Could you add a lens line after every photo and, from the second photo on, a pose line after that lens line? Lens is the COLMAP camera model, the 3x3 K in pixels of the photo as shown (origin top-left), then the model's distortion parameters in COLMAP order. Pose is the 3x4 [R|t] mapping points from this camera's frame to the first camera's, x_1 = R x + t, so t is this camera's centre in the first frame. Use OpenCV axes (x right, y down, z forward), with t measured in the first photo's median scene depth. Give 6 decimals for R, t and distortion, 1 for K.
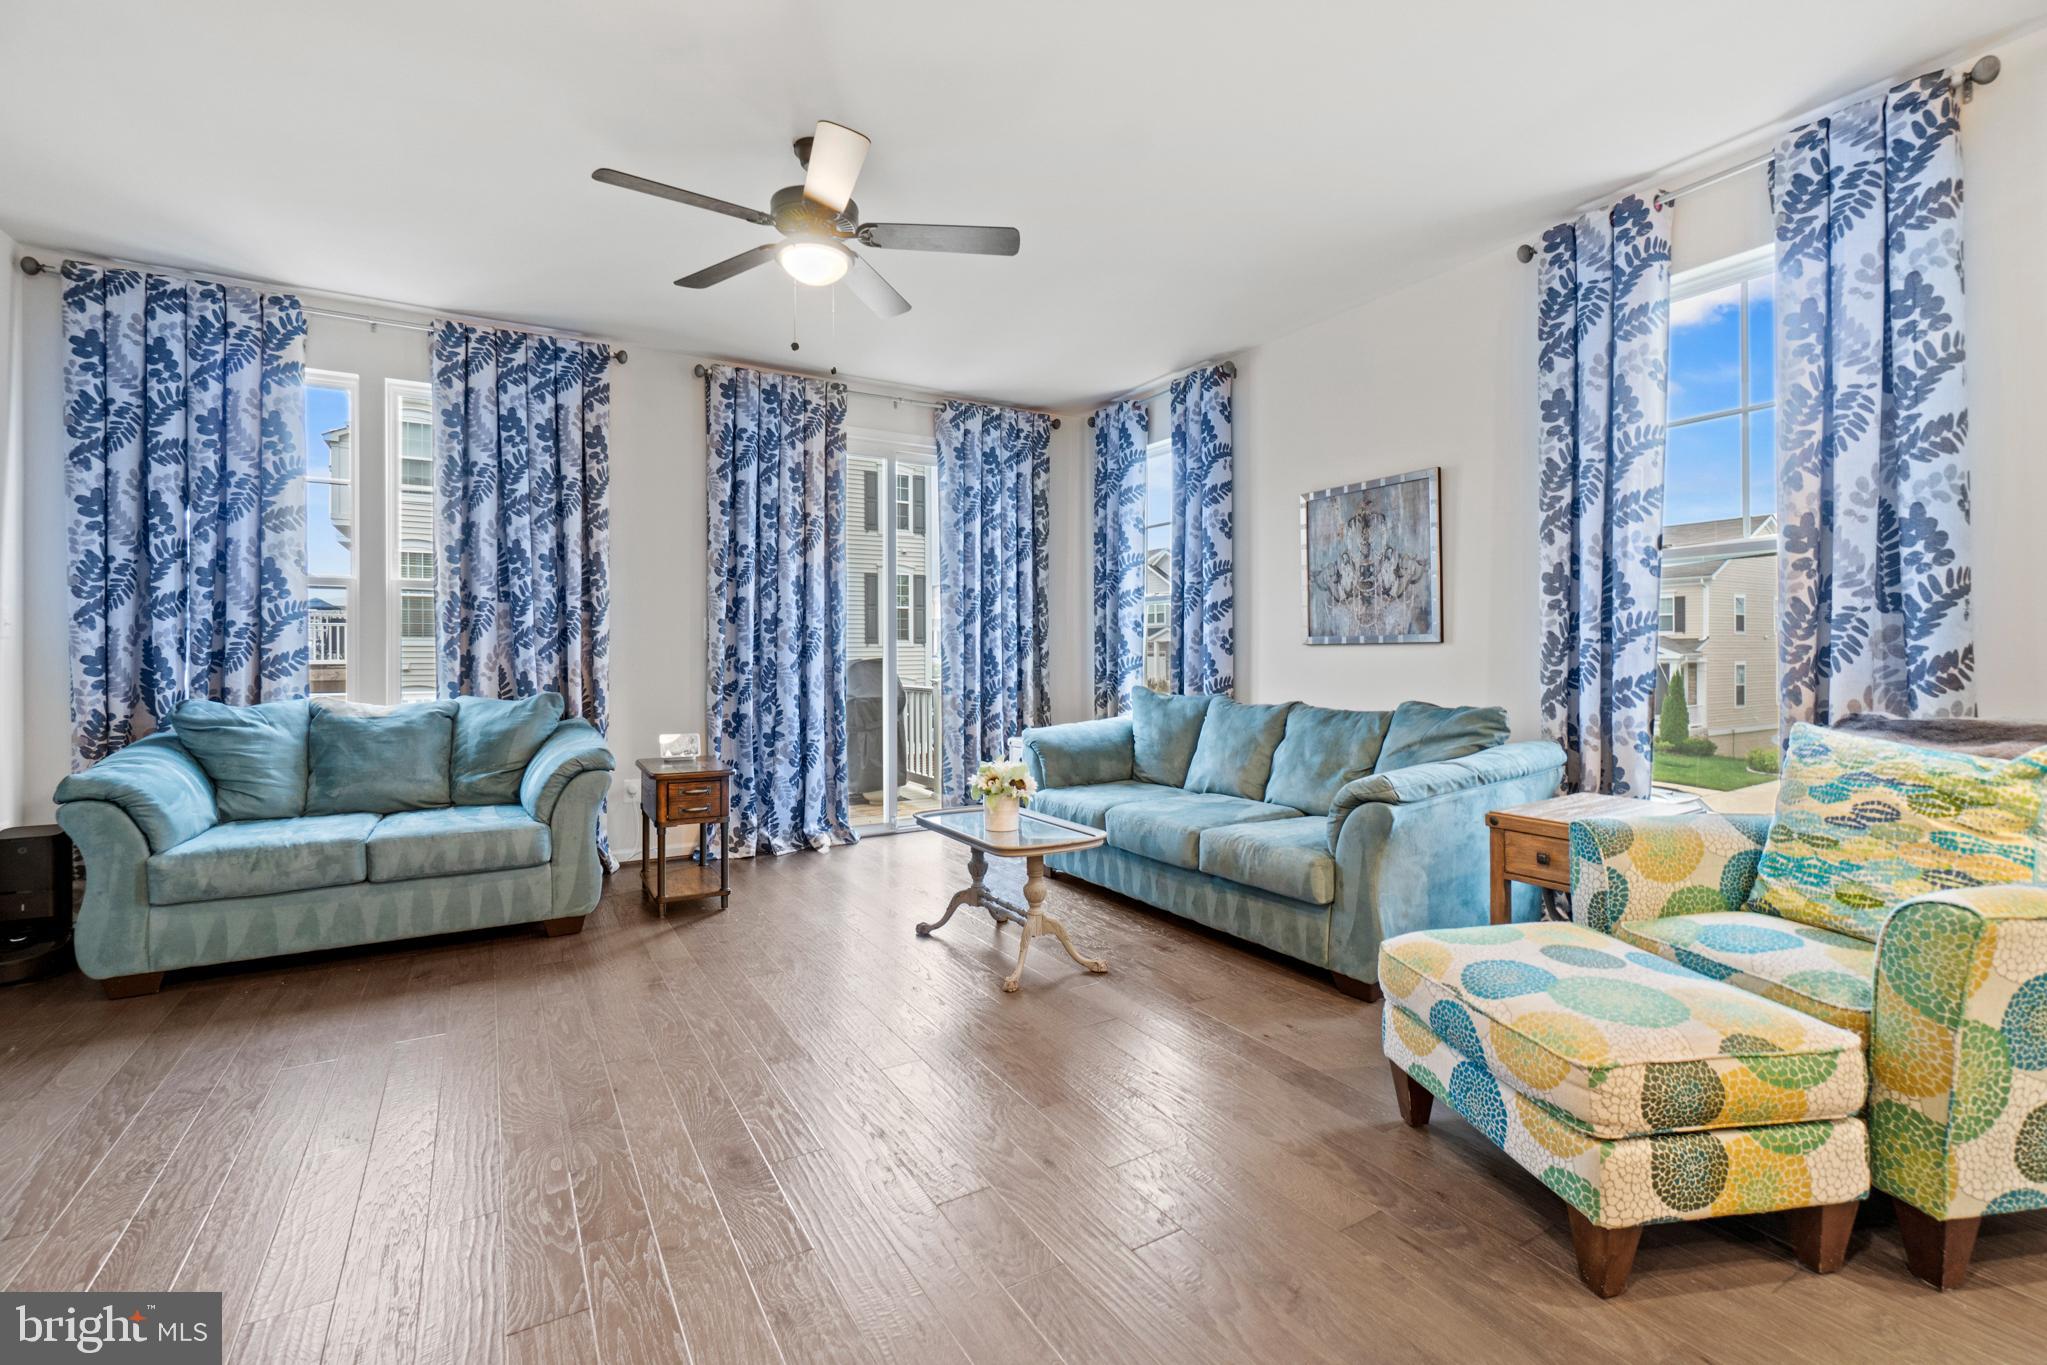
lens RADIAL K [[872.9, 0, 993.4], [0, 872.9, 657.7], [0, 0, 1]] dist [-0.004768, 0.000048]
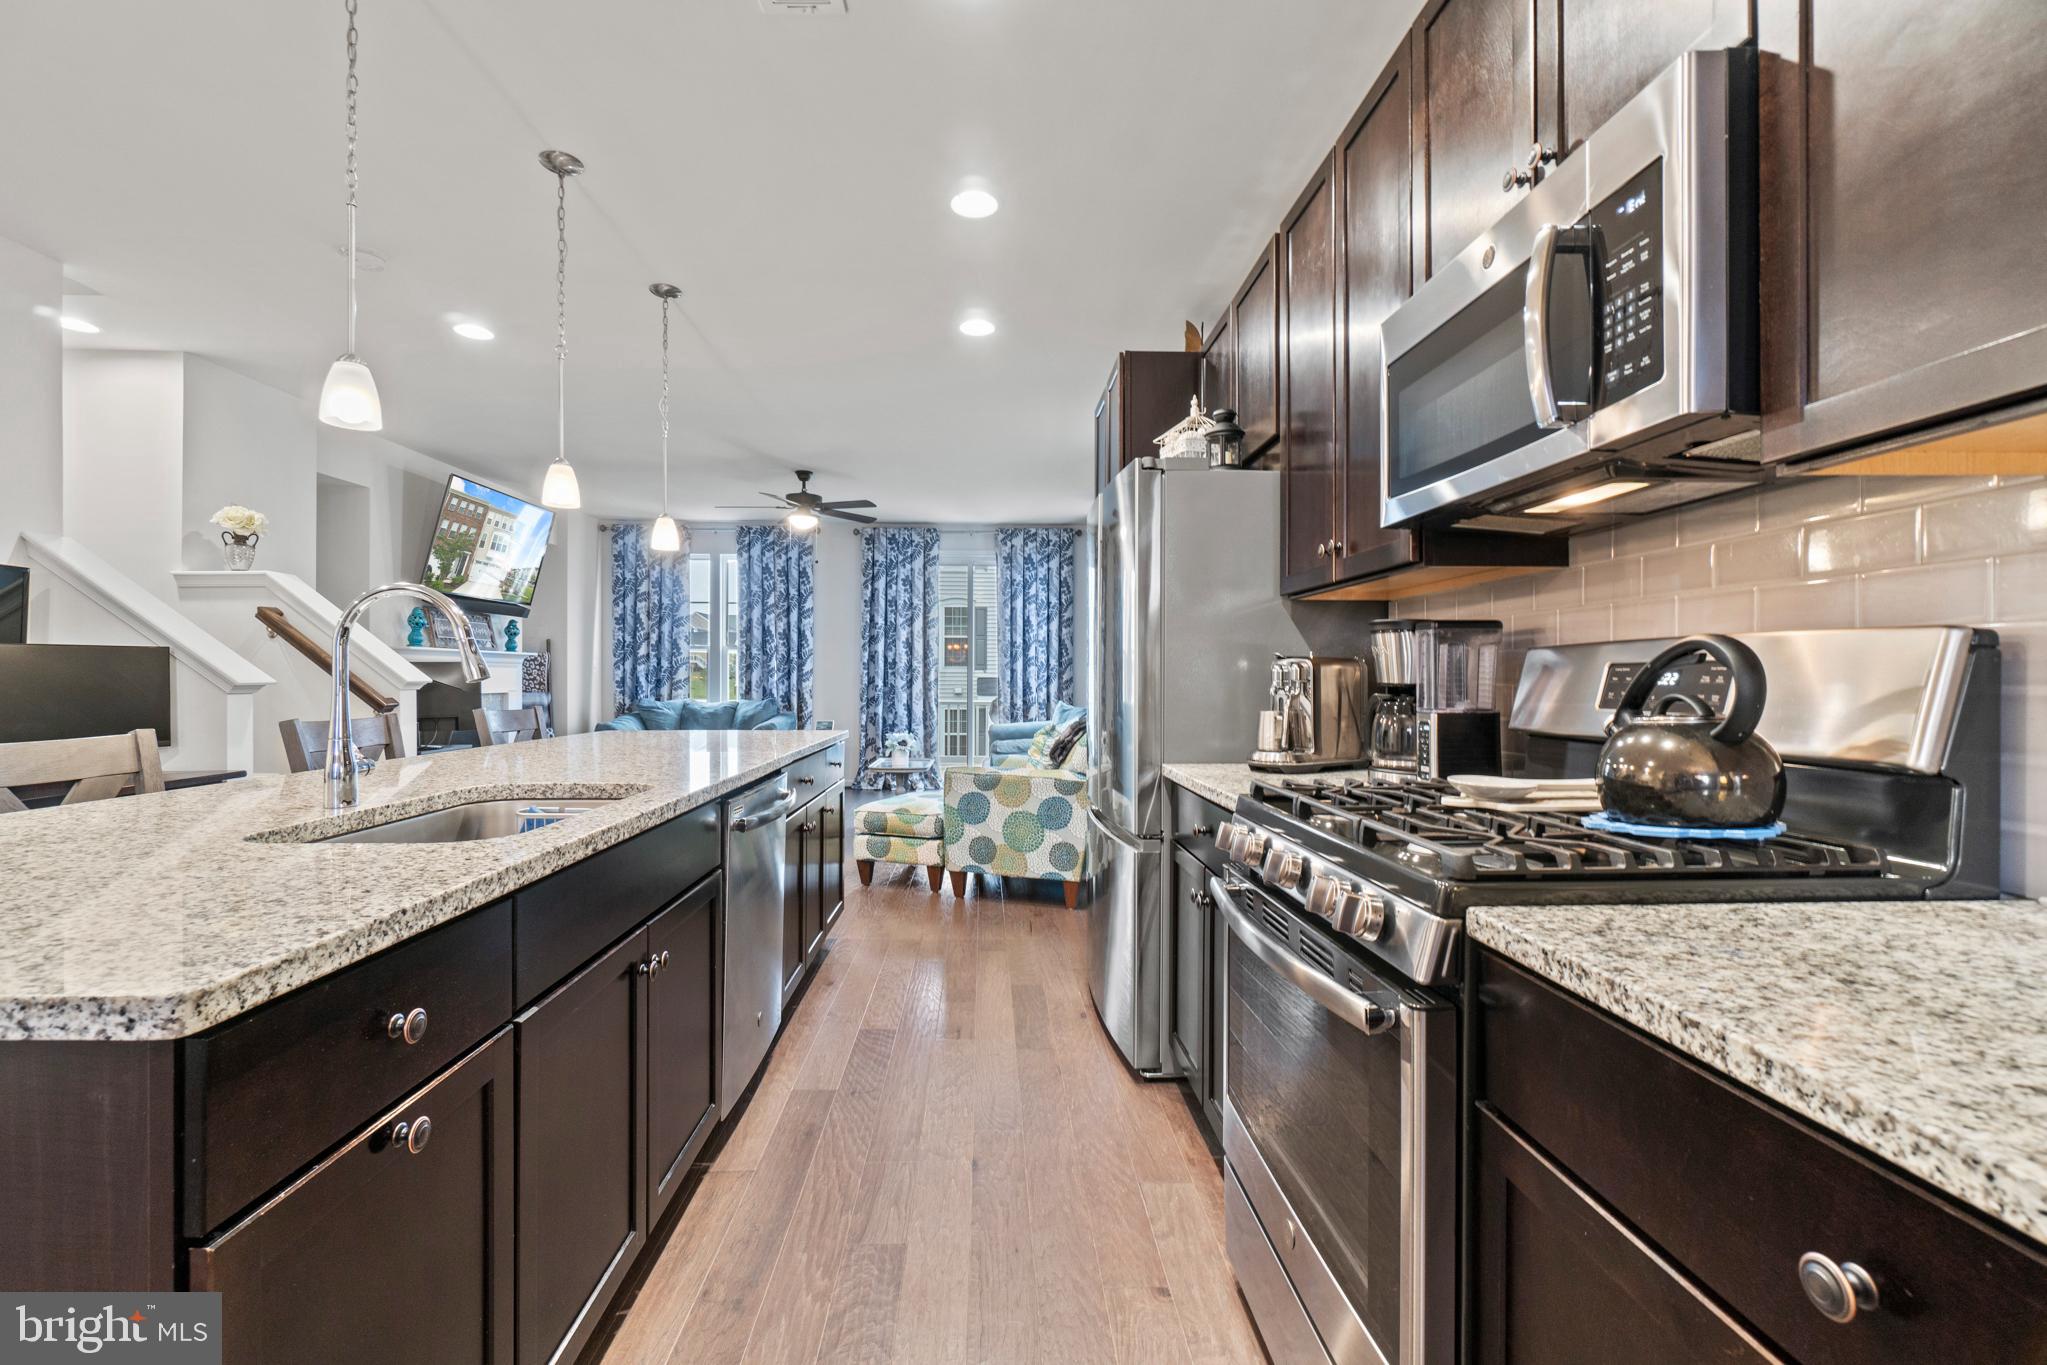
lens RADIAL K [[870.0, 0, 1023.5], [0, 870.0, 682.5], [0, 0, 1]] dist [0.000909, 0.000302]
pose [[0.881854, 0.008482, -0.471447, 0.974074], [-0.006929, 0.999963, 0.005030, -0.013912], [0.471472, -0.001170, 0.881880, -0.552965]]
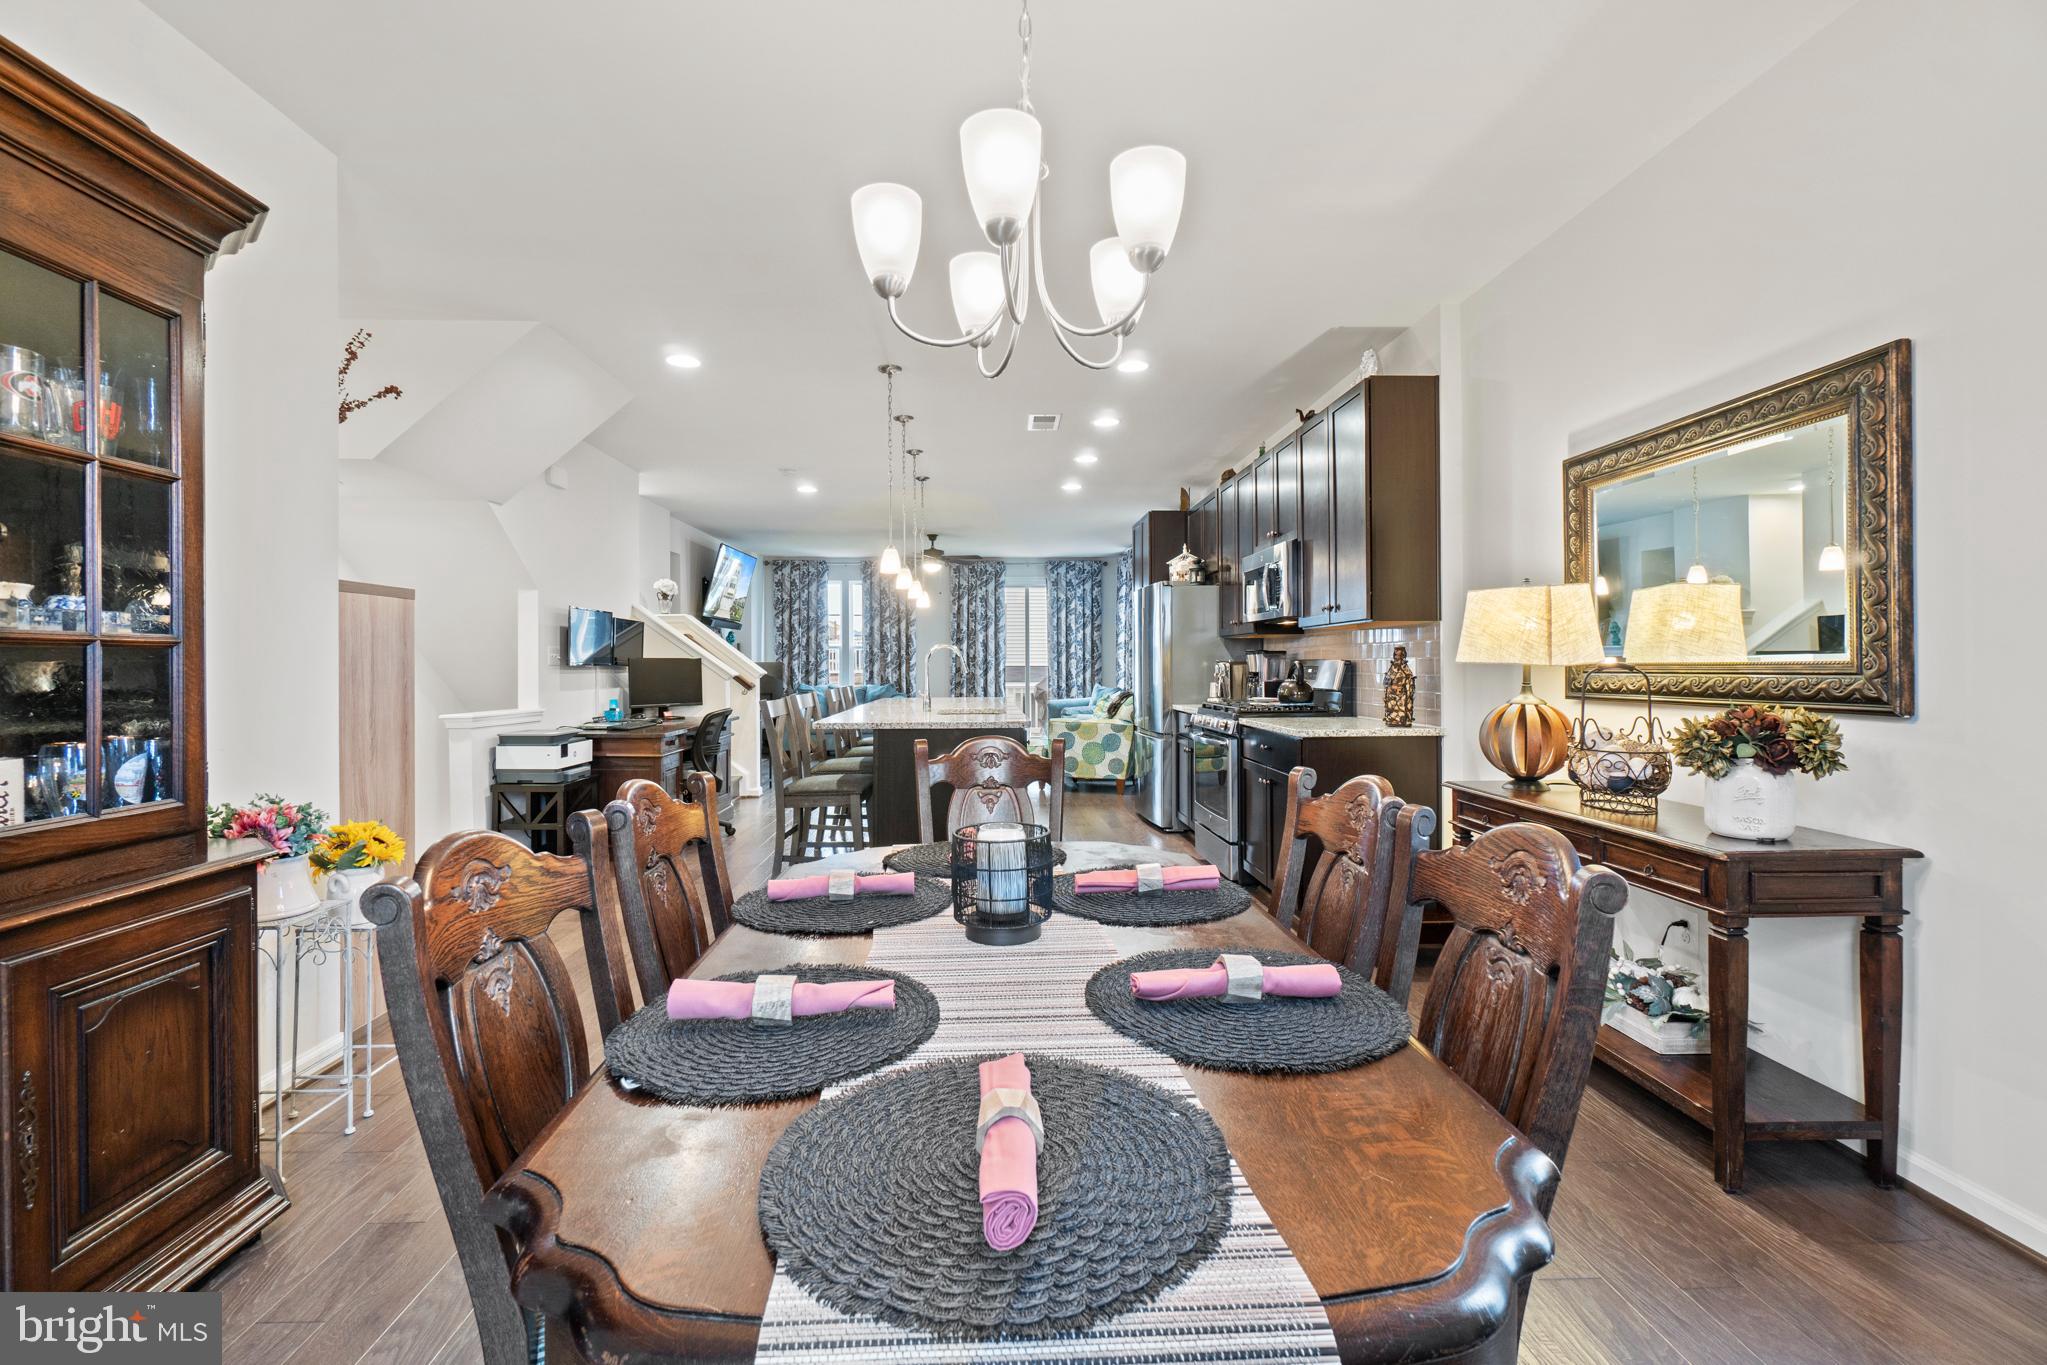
lens RADIAL K [[891.3, 0, 1020.3], [0, 891.3, 675.1], [0, 0, 1]] dist [-0.003368, 0.006793]
pose [[0.883822, 0.005409, -0.467792, 1.257561], [-0.000197, 0.999937, 0.011190, -0.023100], [0.467823, -0.009797, 0.883768, -1.441248]]
